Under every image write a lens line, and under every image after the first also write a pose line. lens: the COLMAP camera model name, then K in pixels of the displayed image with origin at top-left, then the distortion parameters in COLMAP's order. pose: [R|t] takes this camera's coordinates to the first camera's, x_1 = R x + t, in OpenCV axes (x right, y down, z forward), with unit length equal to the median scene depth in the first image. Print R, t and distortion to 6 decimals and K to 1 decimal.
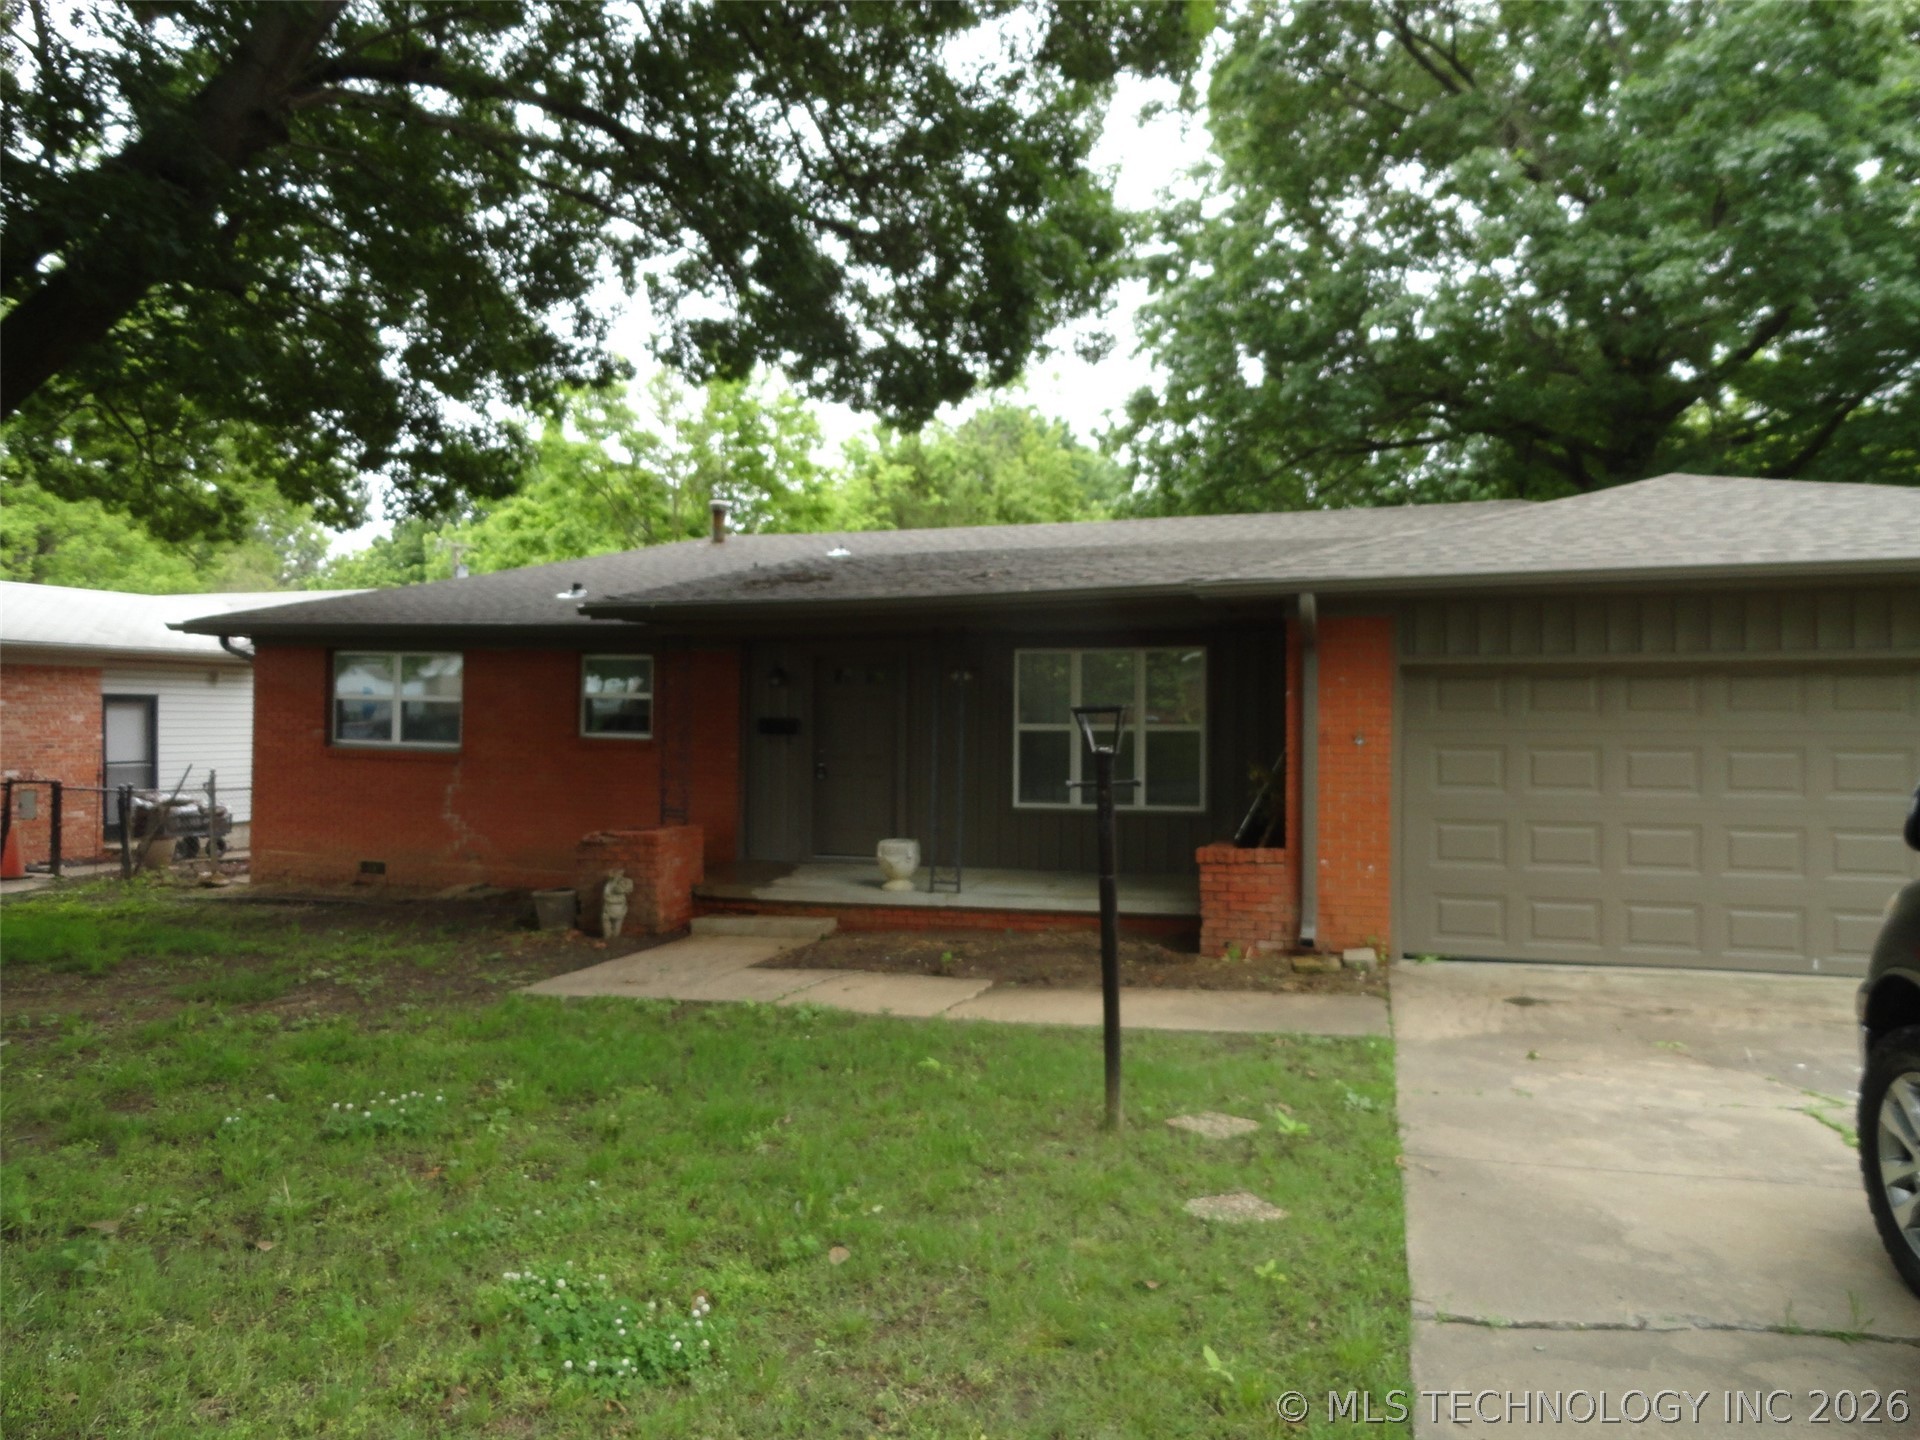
lens RADIAL K [[1354.3, 0, 951.8], [0, 1354.3, 714.6], [0, 0, 1]] dist [0.000279, 0.000708]
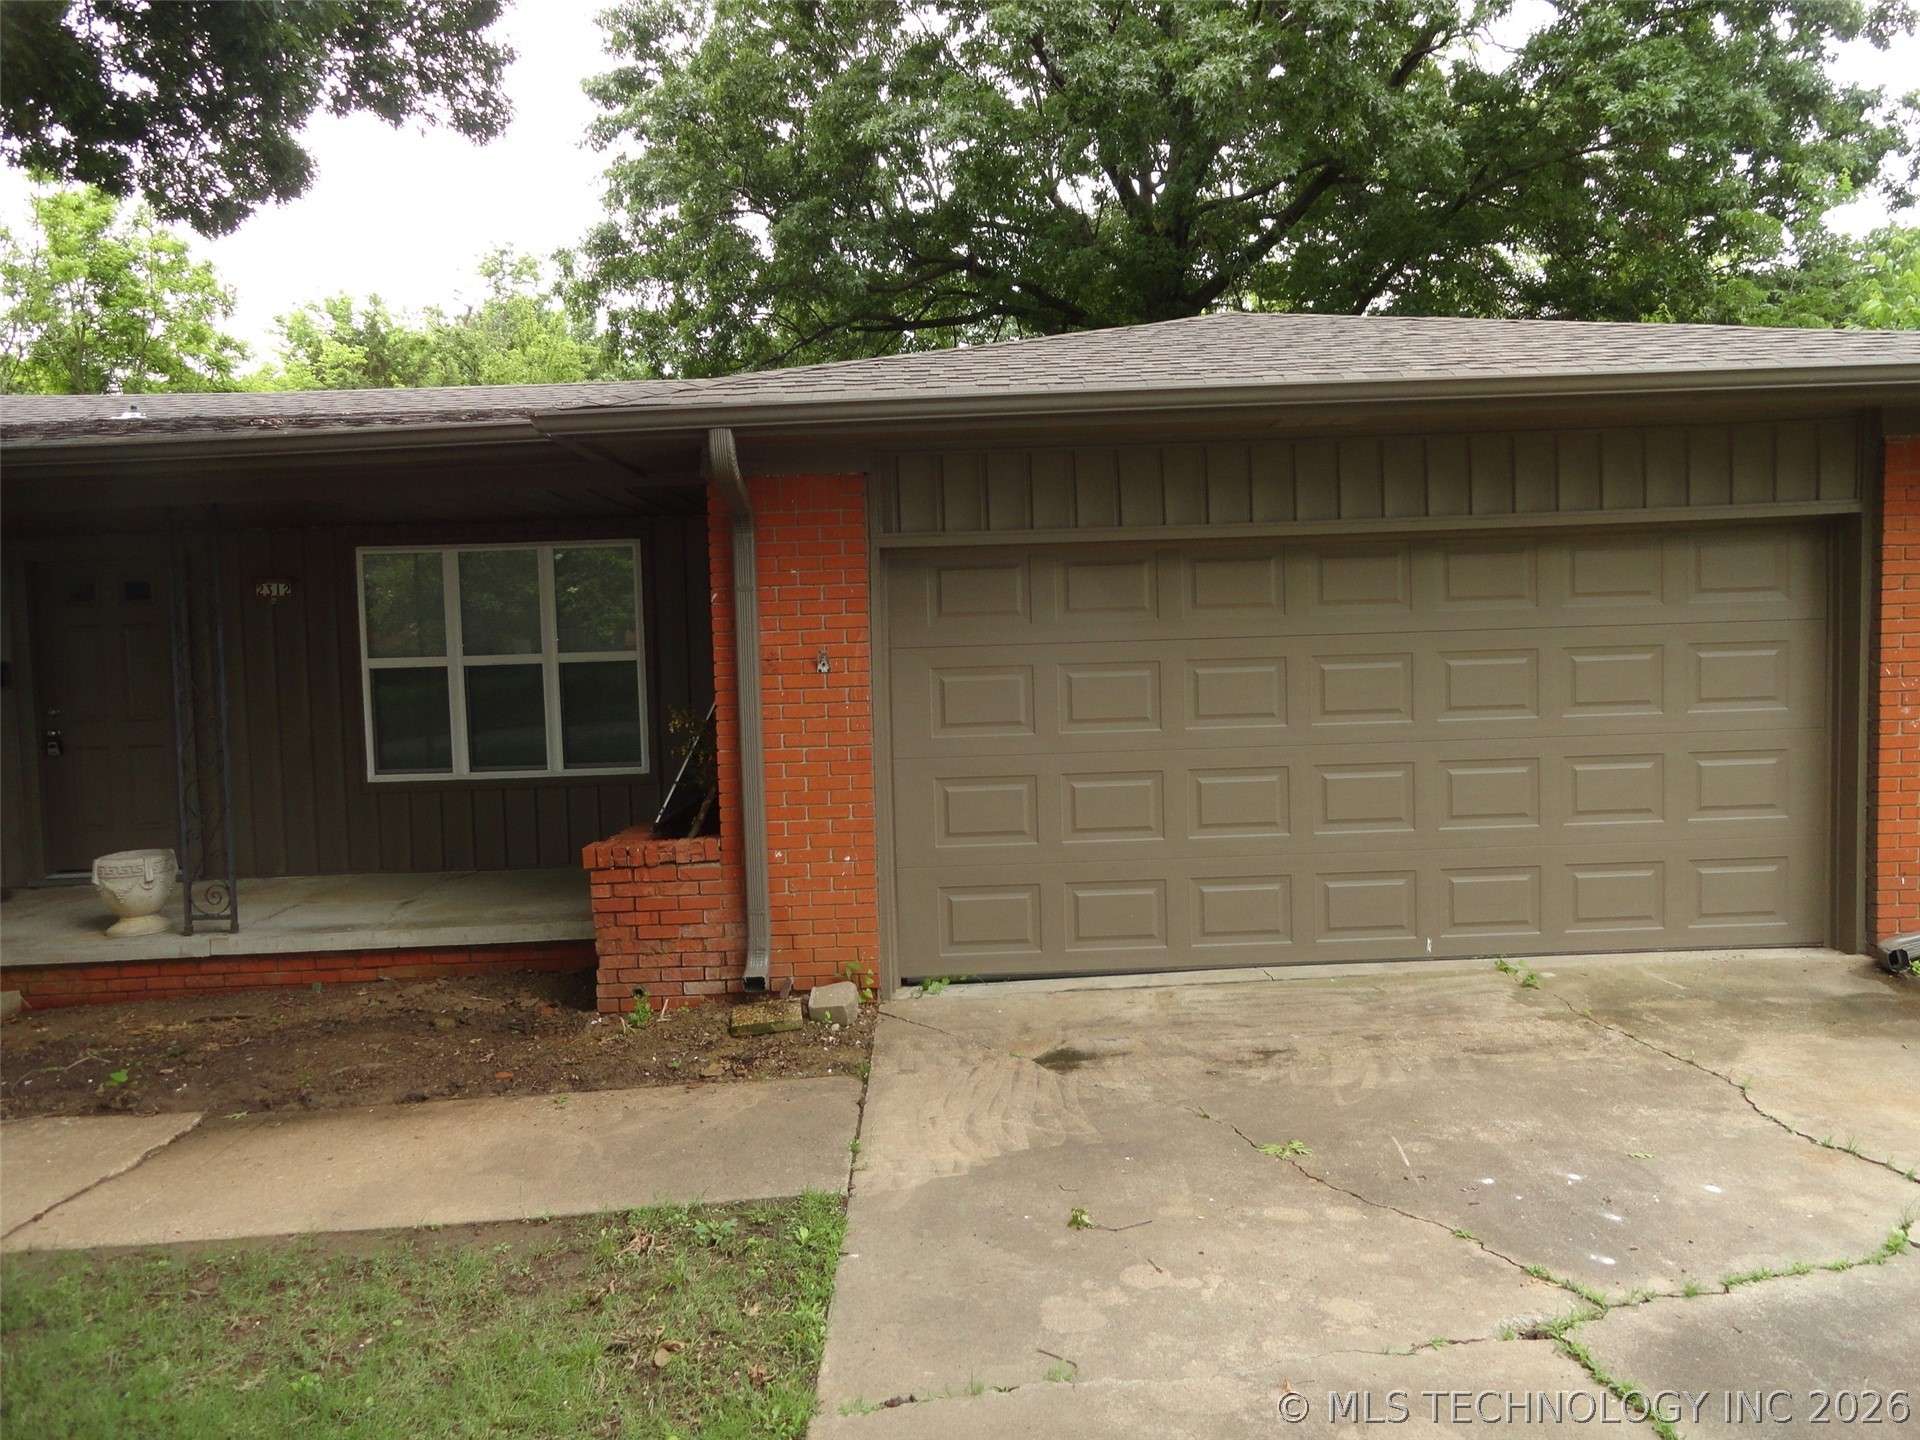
lens RADIAL K [[1327.9, 0, 966.8], [0, 1327.9, 727.0], [0, 0, 1]] dist [0.002064, -0.000167]
pose [[0.948058, -0.052989, 0.313652, 0.163724], [0.033074, 0.997104, 0.068483, 0.006952], [-0.316373, -0.054552, 0.947065, 0.369820]]
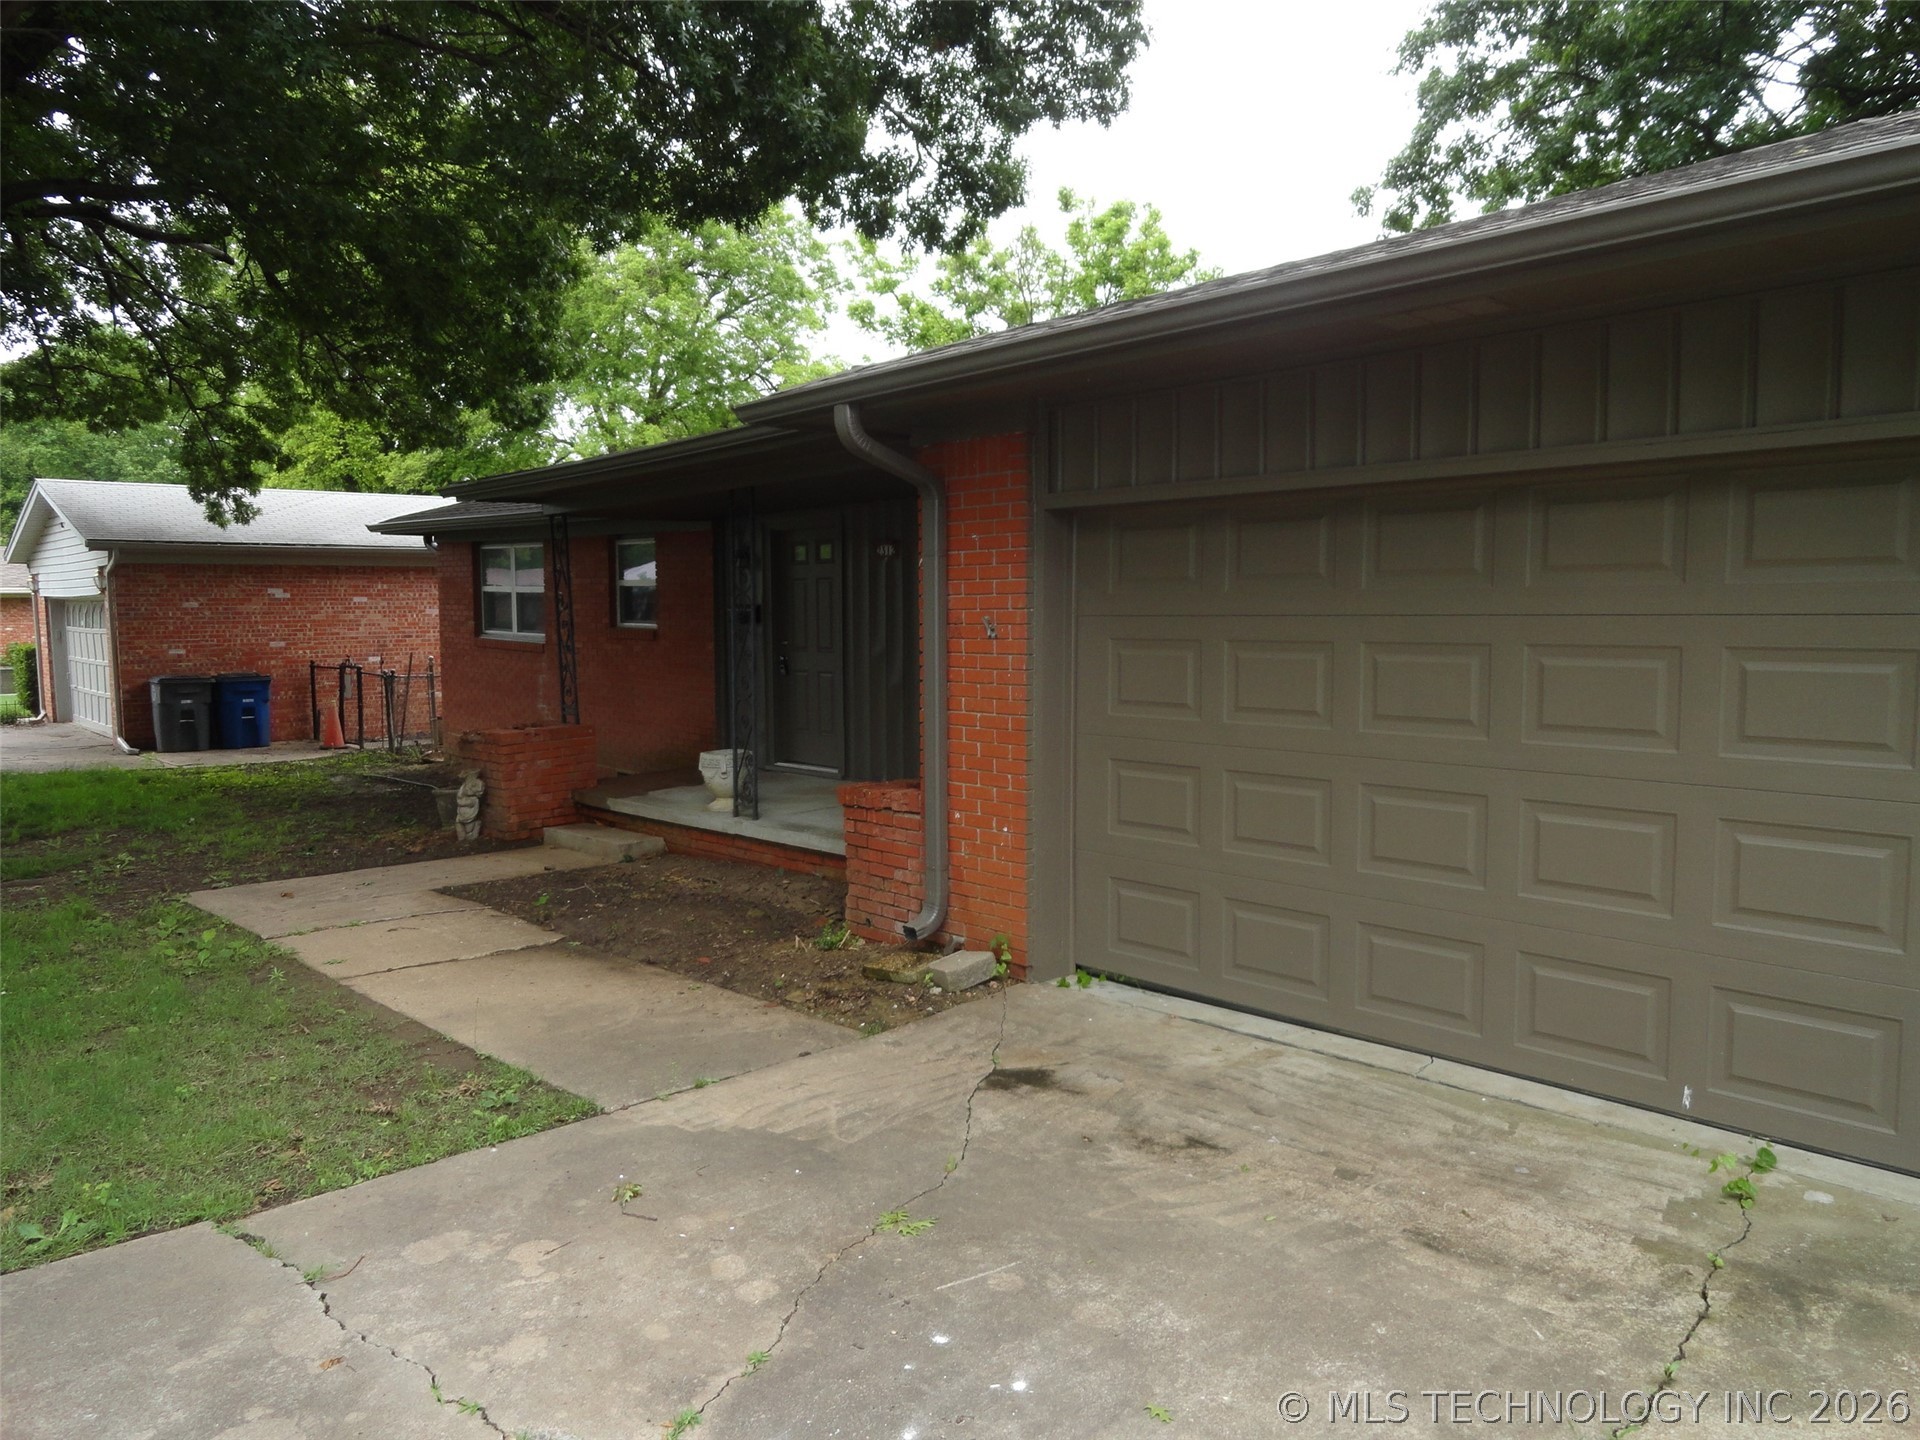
lens RADIAL K [[1327.9, 0, 966.8], [0, 1327.9, 727.0], [0, 0, 1]] dist [0.002064, -0.000167]
pose [[0.871142, 0.032519, -0.489953, 0.598978], [0.014768, 0.995618, 0.092339, 0.005538], [0.490809, -0.087676, 0.866845, 0.441818]]
